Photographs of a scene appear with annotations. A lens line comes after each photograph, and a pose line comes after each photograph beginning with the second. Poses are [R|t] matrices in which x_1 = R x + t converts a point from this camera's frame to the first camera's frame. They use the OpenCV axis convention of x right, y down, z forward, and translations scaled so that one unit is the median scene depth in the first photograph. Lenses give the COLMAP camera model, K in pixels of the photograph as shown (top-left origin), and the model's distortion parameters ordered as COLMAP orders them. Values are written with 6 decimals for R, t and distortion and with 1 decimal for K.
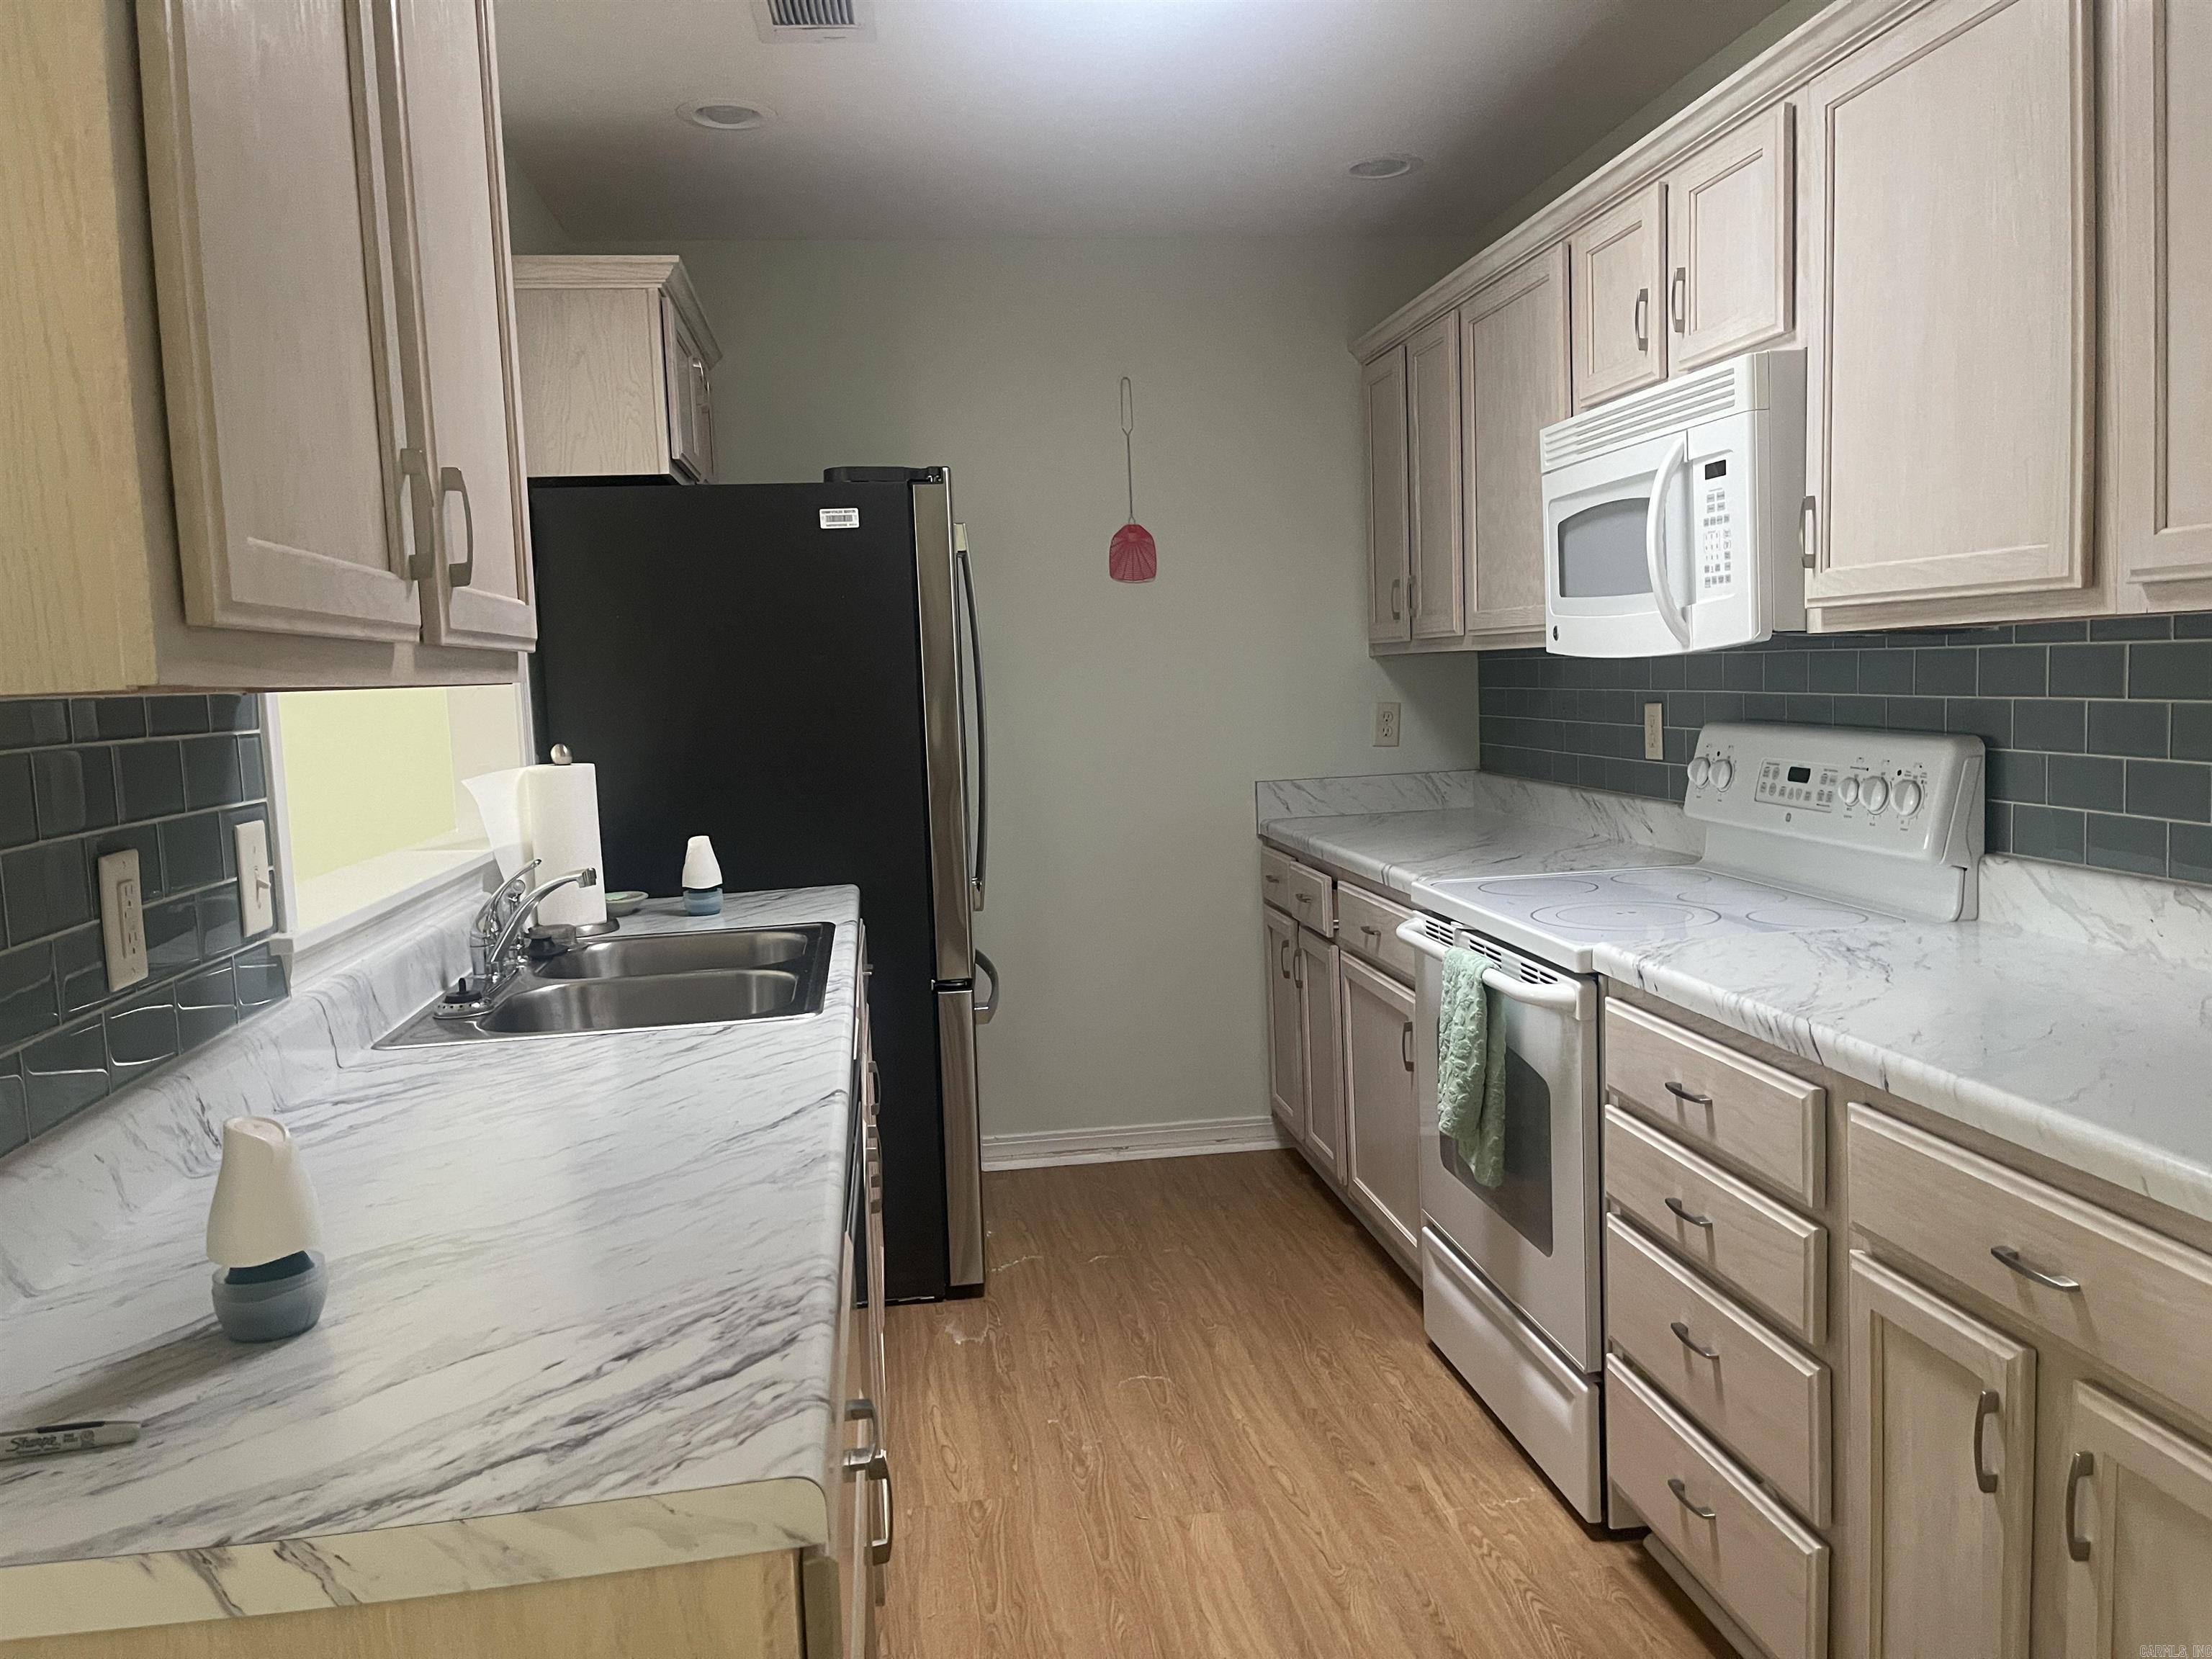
lens RADIAL K [[1855.3, 0, 1106.0], [0, 1855.3, 829.5], [0, 0, 1]] dist [0.070355, -0.074369]
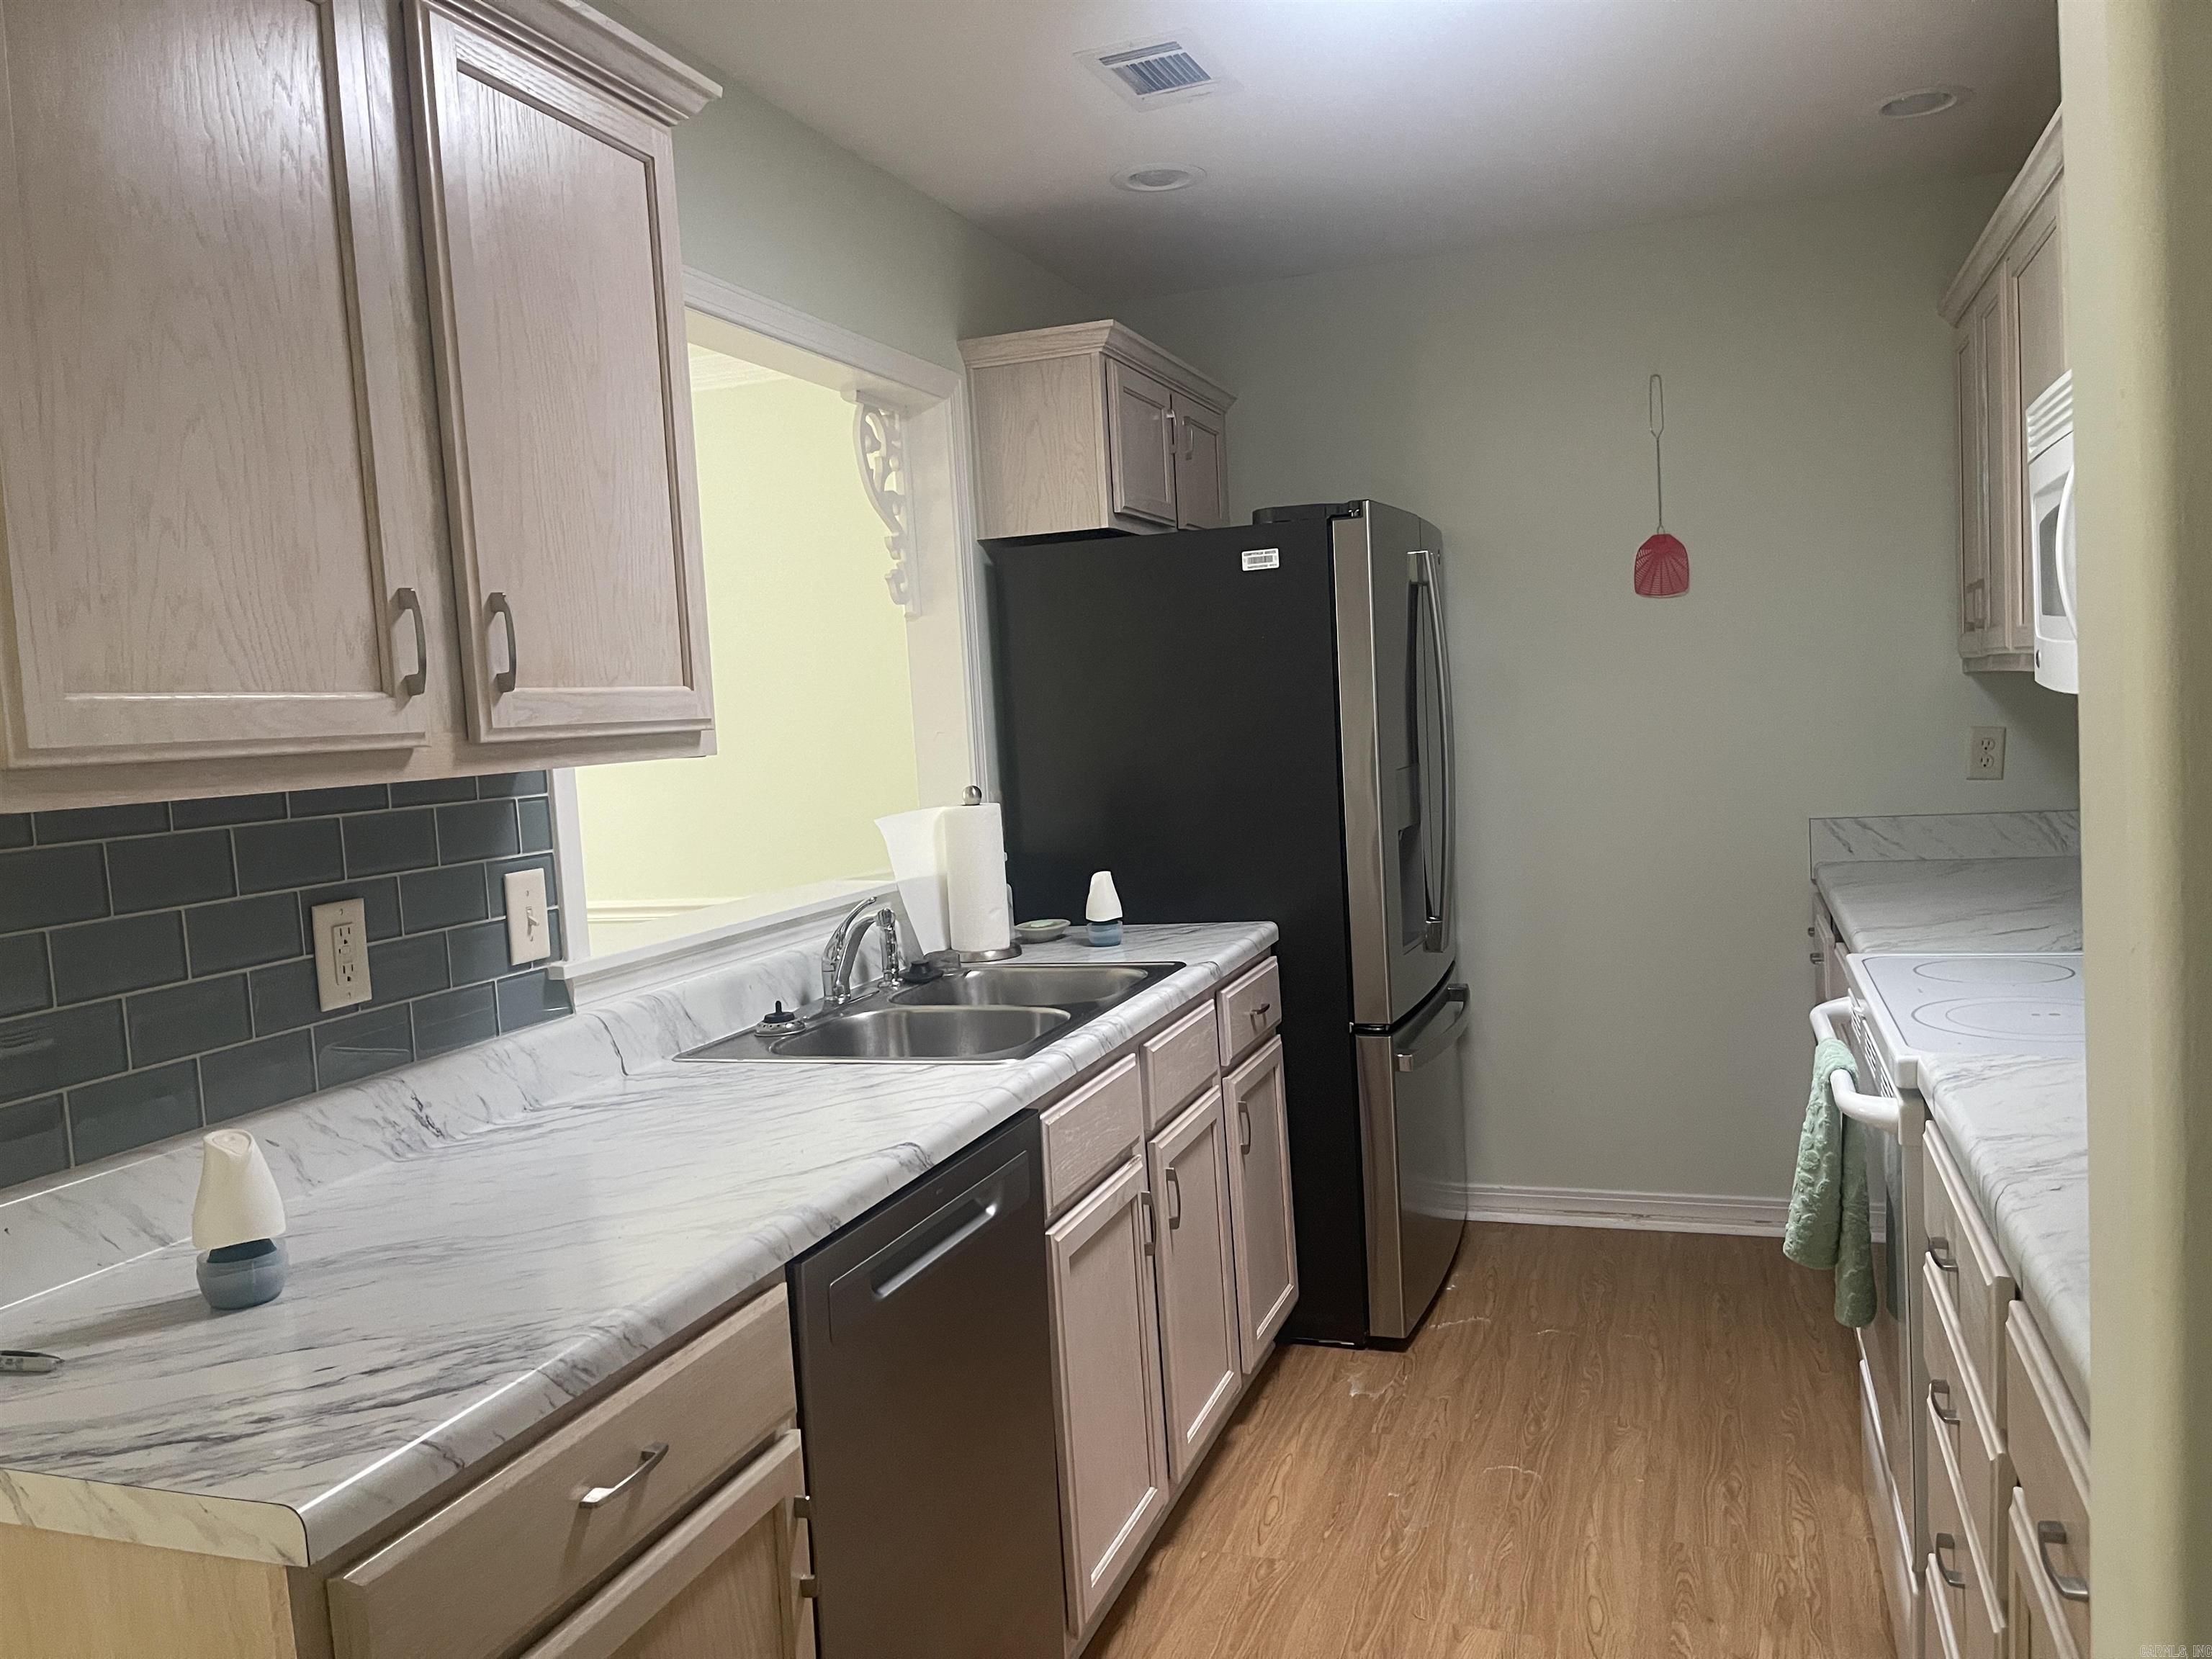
lens RADIAL K [[1853.1, 0, 1106.0], [0, 1853.1, 829.5], [0, 0, 1]] dist [0.105963, -0.166144]
pose [[0.864304, 0.024830, -0.502357, 0.345856], [-0.019394, 0.999683, 0.016043, -0.041325], [0.502596, -0.004123, 0.864512, 0.099970]]
